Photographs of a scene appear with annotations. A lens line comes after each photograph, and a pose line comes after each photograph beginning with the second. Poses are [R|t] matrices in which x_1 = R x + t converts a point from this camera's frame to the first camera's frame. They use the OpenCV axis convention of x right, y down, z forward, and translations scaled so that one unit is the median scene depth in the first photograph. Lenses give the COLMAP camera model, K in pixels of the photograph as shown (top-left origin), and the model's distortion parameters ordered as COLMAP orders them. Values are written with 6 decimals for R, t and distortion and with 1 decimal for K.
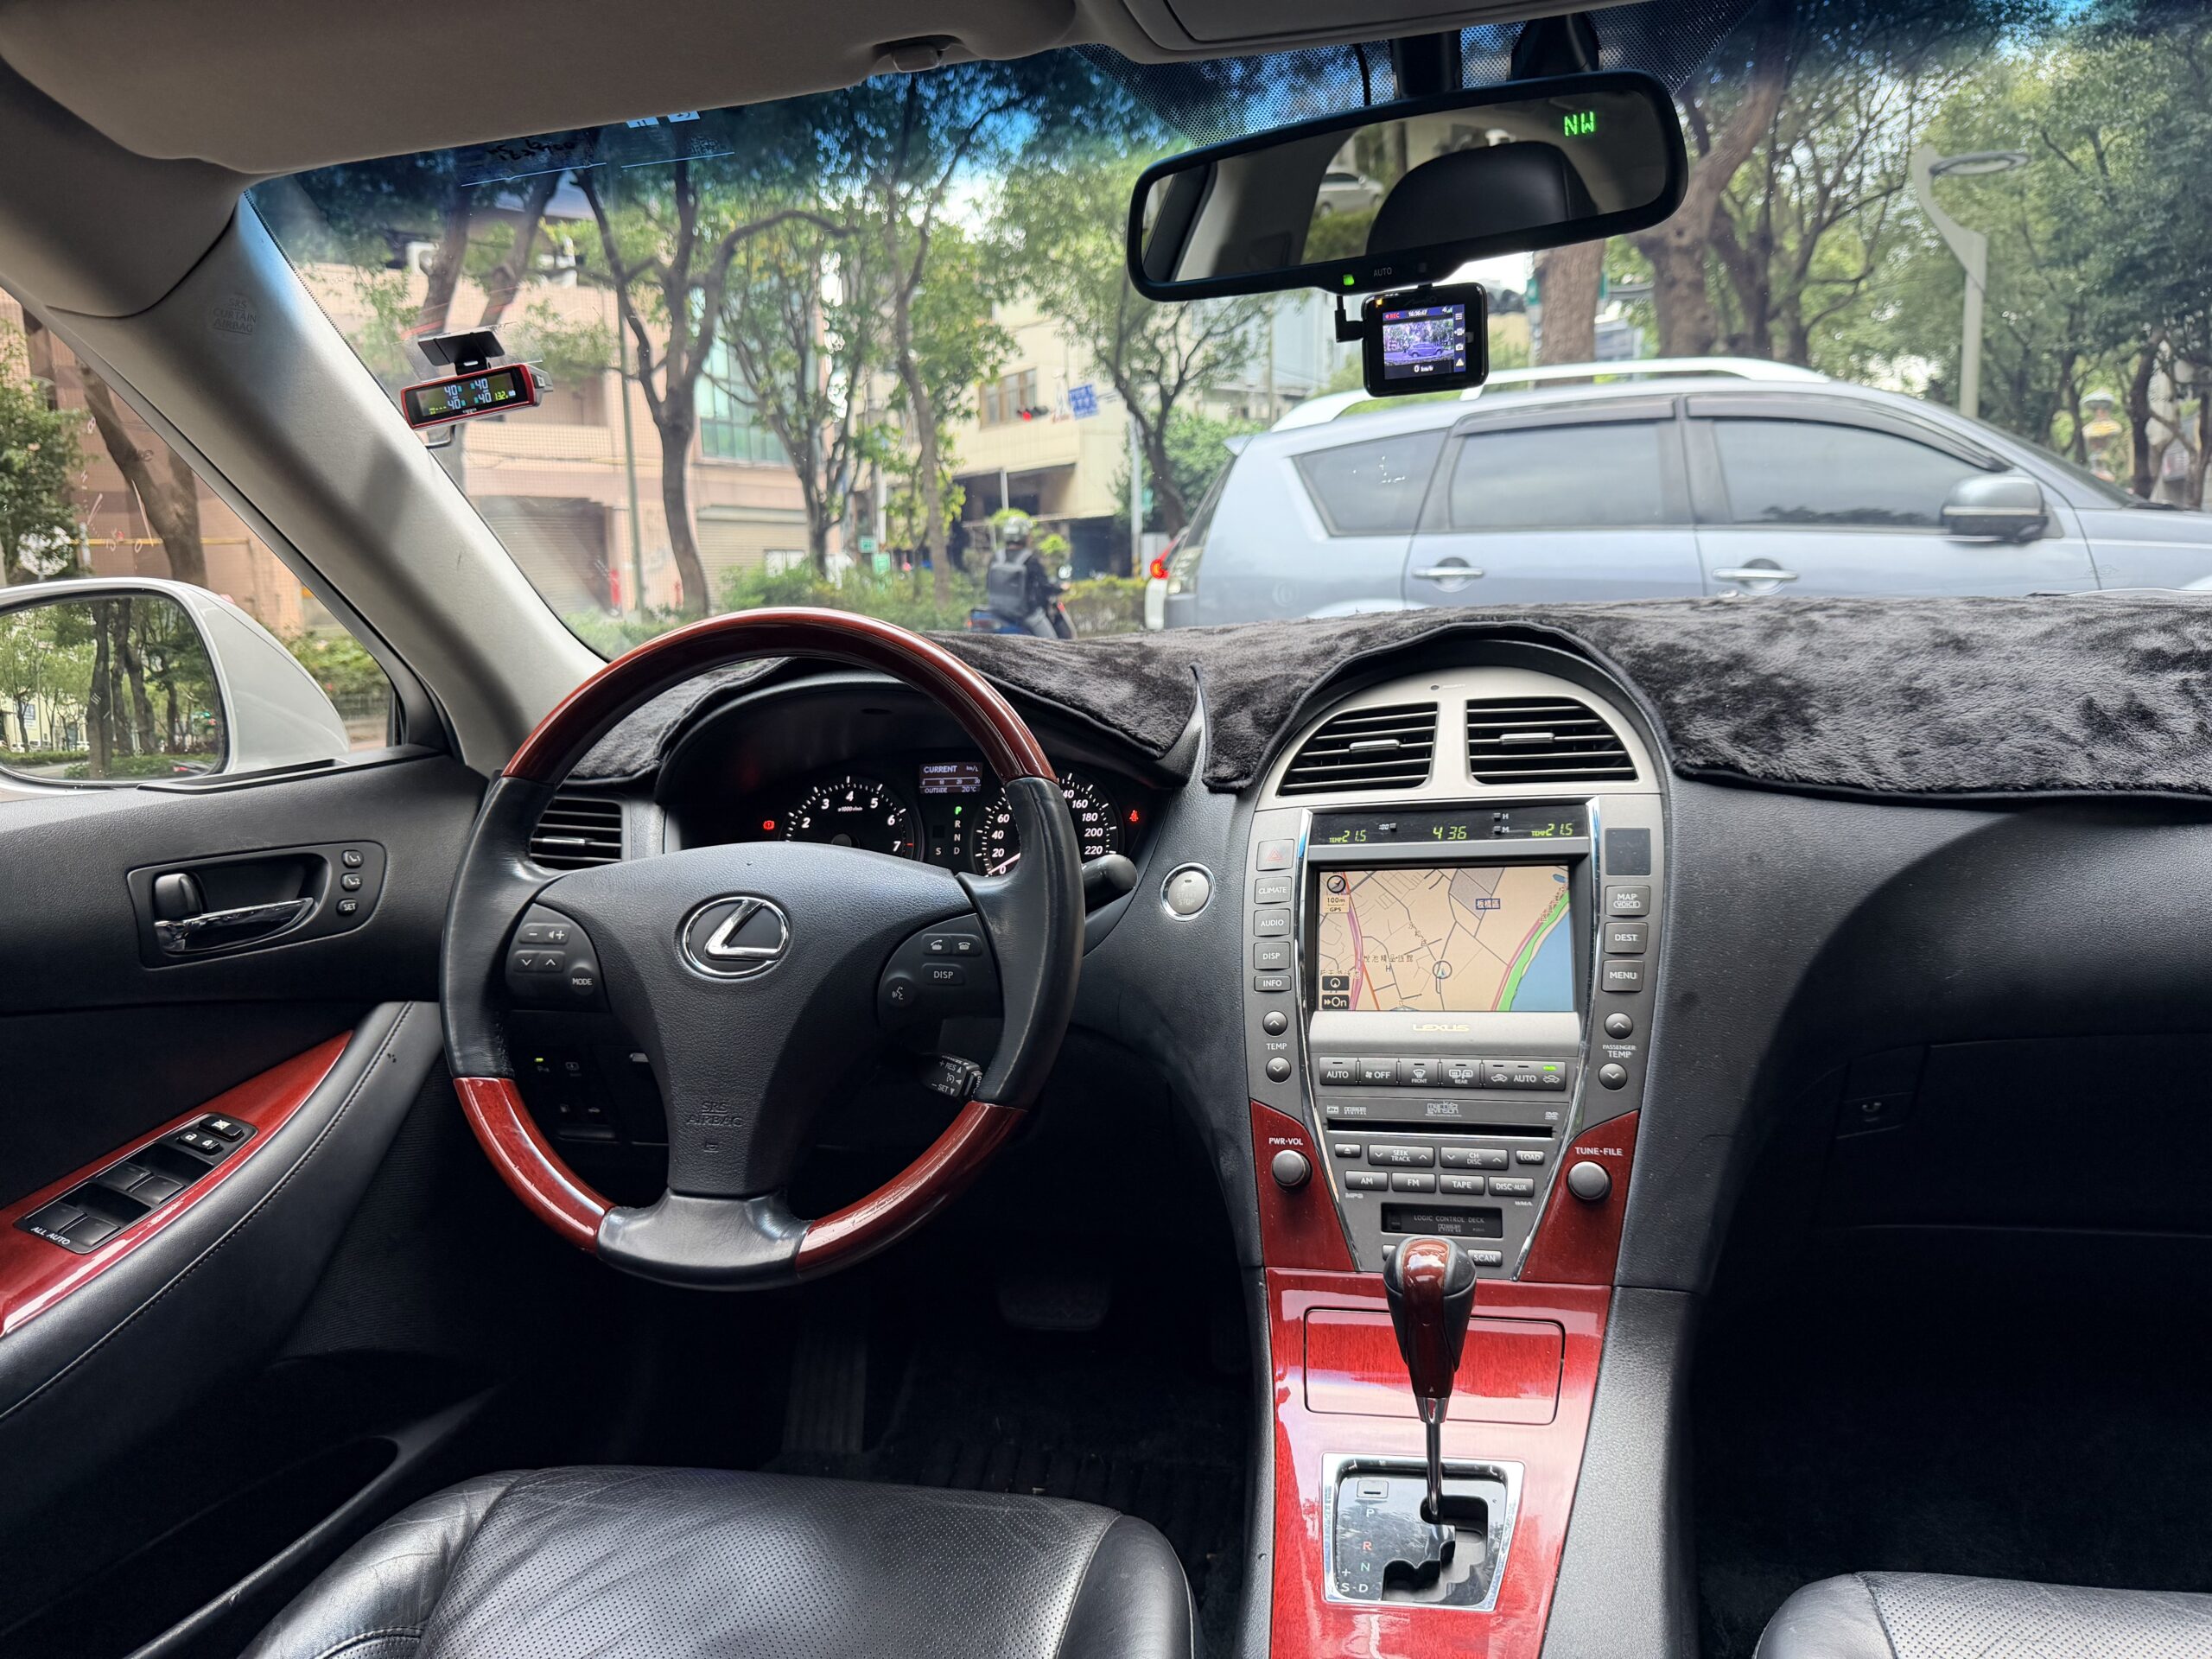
lens RADIAL K [[1552.4, 0, 1110.5], [0, 1552.4, 836.0], [0, 0, 1]] dist [0.135716, -0.271896]
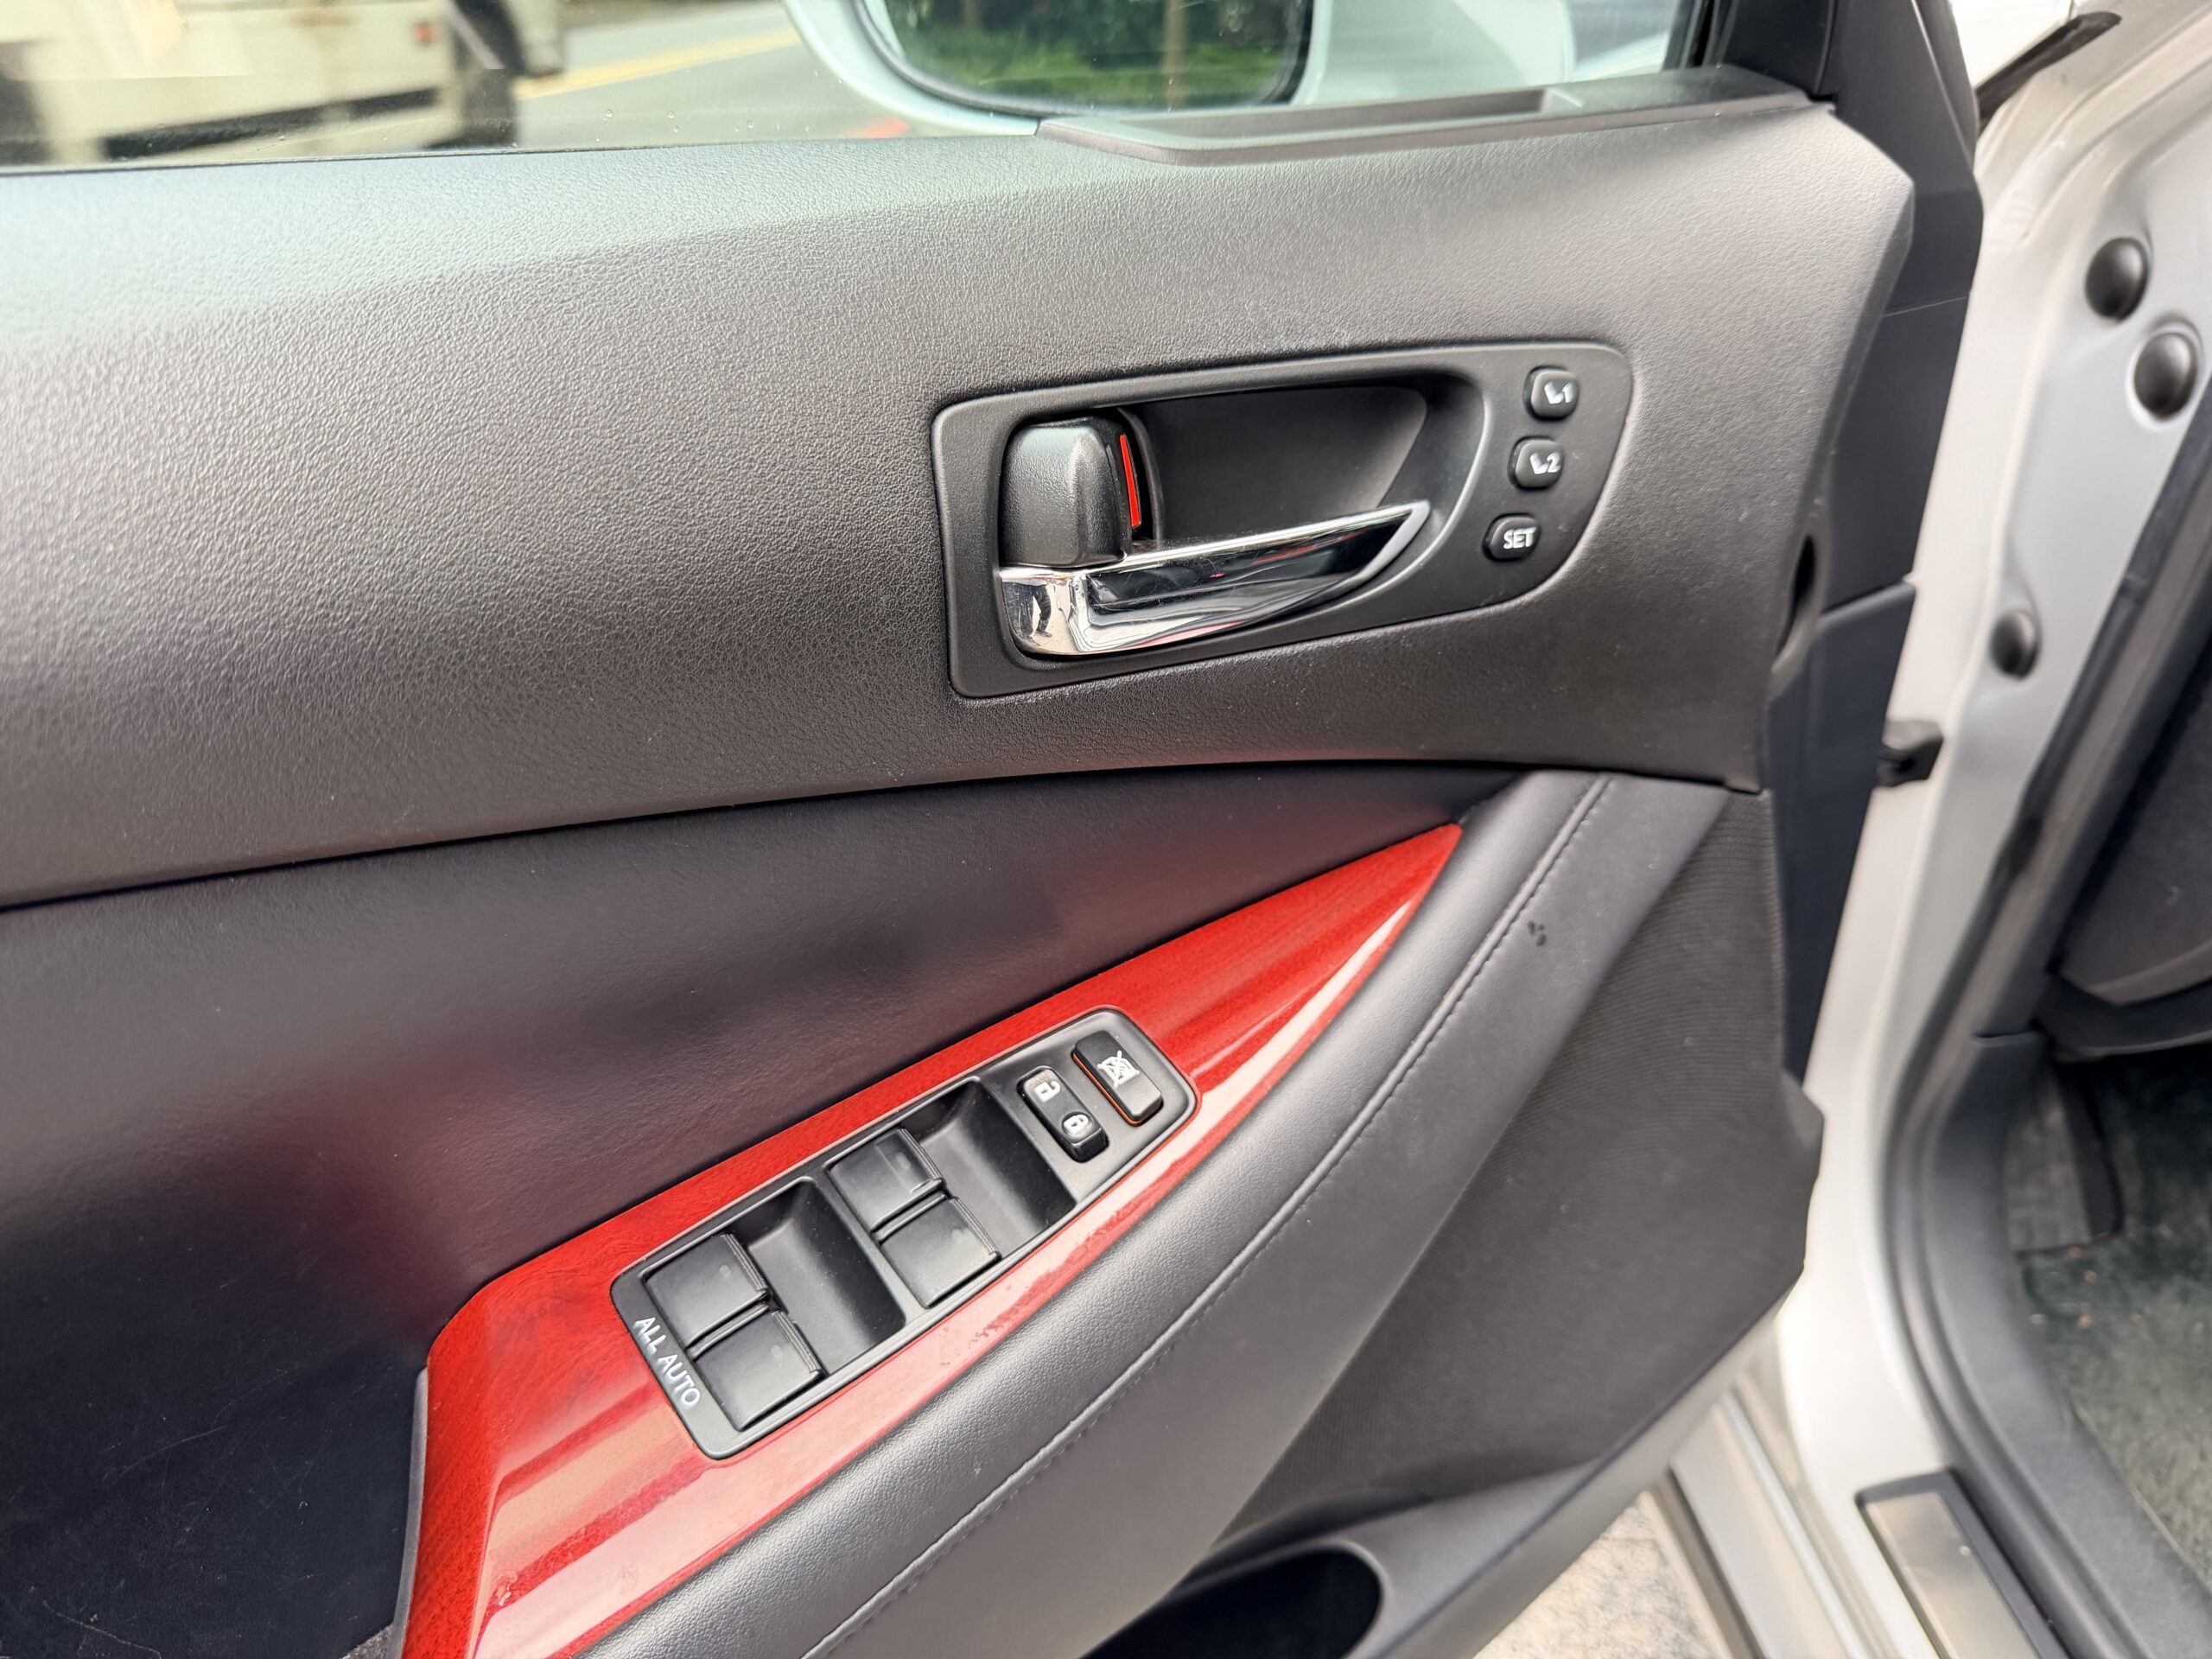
lens RADIAL K [[1552.4, 0, 1110.5], [0, 1552.4, 836.0], [0, 0, 1]] dist [0.135716, -0.271896]
pose [[0.786901, 0.318396, -0.528593, -0.369036], [-0.103092, 0.912397, 0.396110, -0.027767], [0.608406, -0.257205, 0.750791, 0.703200]]
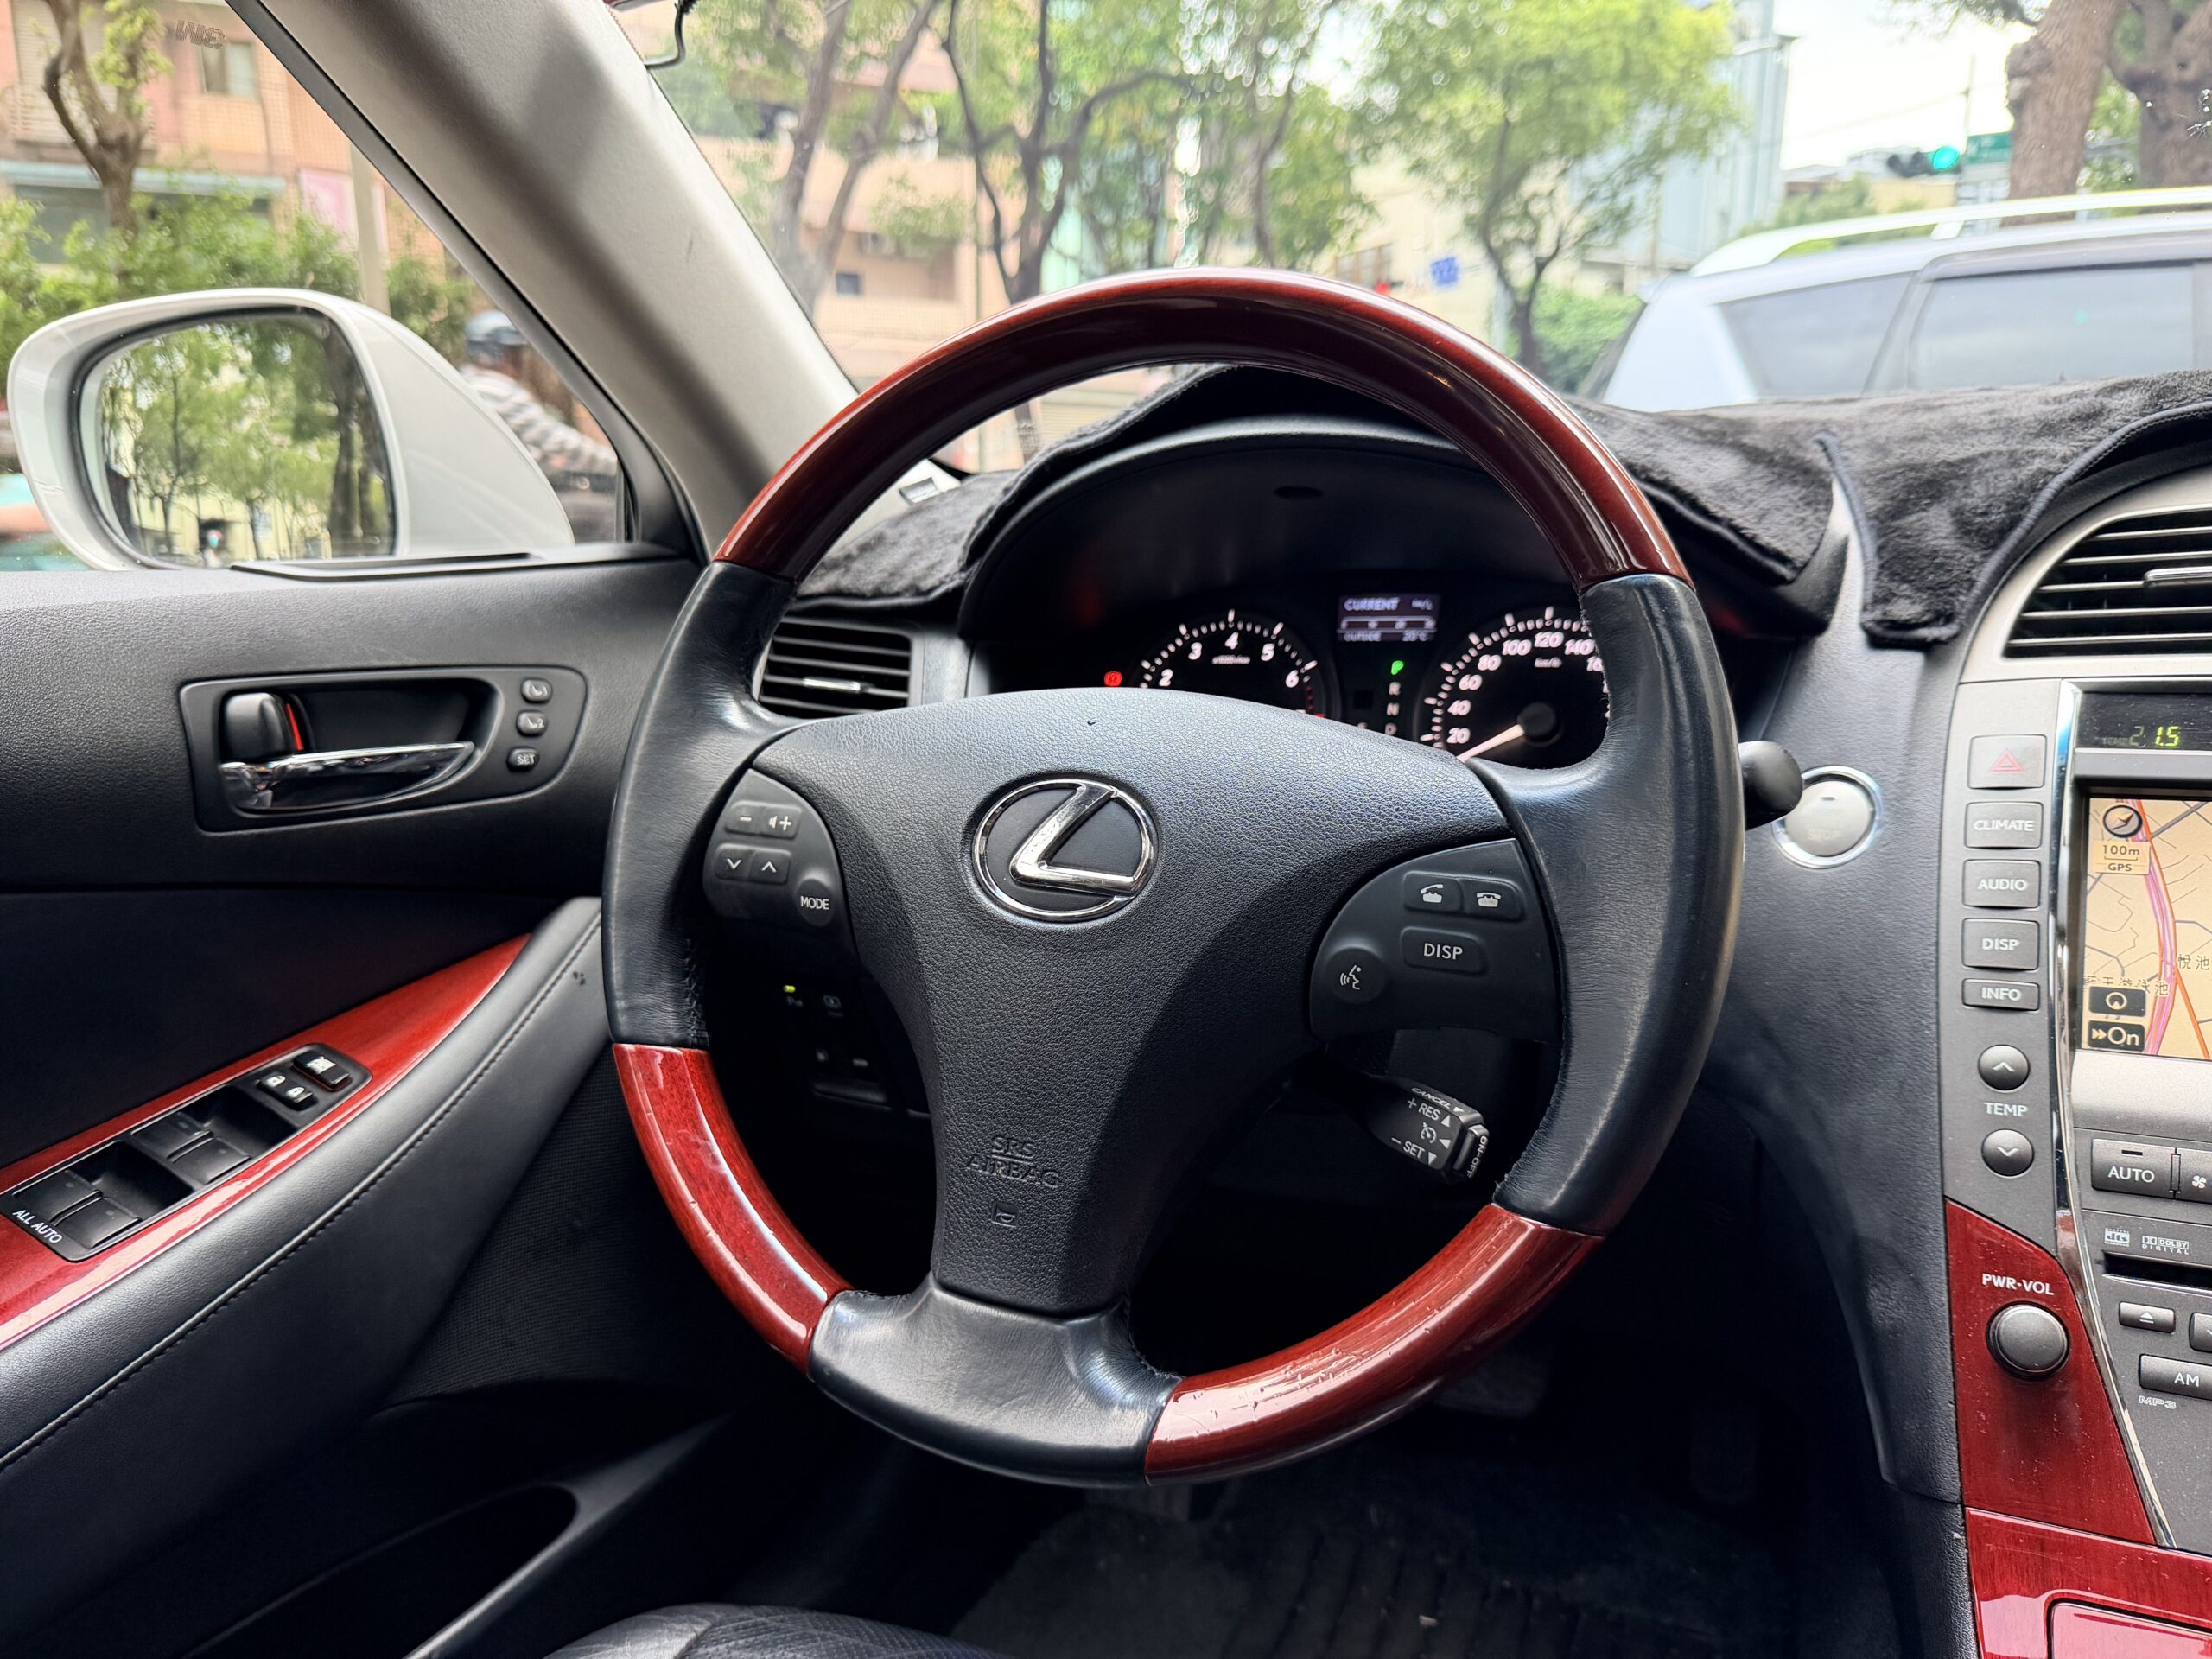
lens RADIAL K [[1662.4, 0, 1111.9], [0, 1662.4, 851.2], [0, 0, 1]] dist [0.009166, -0.005627]
pose [[0.977744, 0.068467, -0.198316, -0.089111], [-0.053777, 0.995459, 0.078543, 0.014777], [0.202793, -0.066130, 0.976986, 0.359949]]
